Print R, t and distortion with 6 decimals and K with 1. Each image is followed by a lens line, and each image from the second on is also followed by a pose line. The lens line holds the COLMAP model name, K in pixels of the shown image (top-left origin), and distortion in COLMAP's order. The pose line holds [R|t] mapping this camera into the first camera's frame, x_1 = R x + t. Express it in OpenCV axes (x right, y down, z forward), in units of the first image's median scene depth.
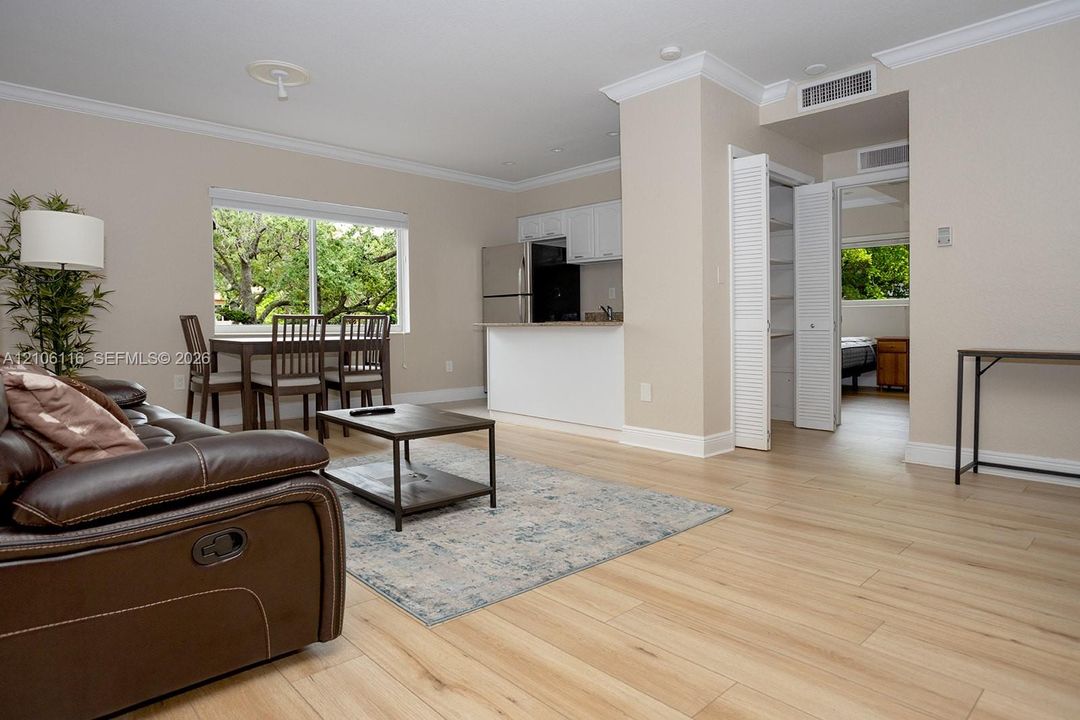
lens RADIAL K [[623.9, 0, 540.0], [0, 623.9, 360.0], [0, 0, 1]] dist [-0.055567, 0.035795]
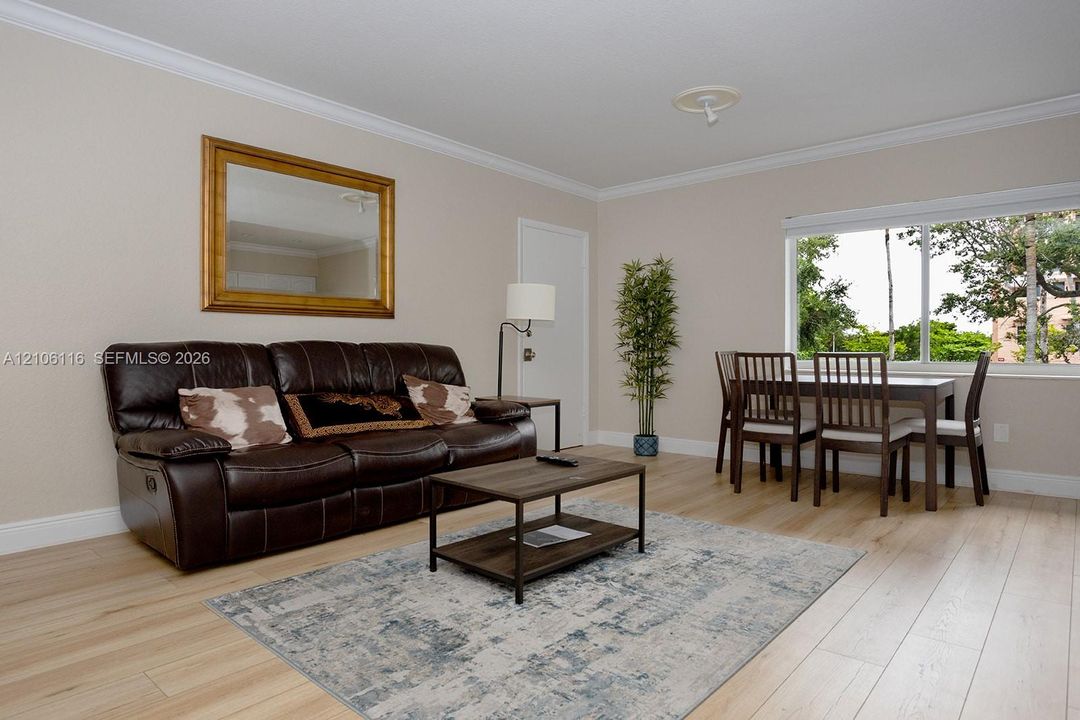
lens RADIAL K [[623.9, 0, 540.0], [0, 623.9, 360.0], [0, 0, 1]] dist [-0.055567, 0.035795]
pose [[0.090228, 0.011687, -0.995853, 0.563626], [-0.057794, 0.998308, 0.006480, -0.060756], [0.994243, 0.056969, 0.090750, 0.752966]]
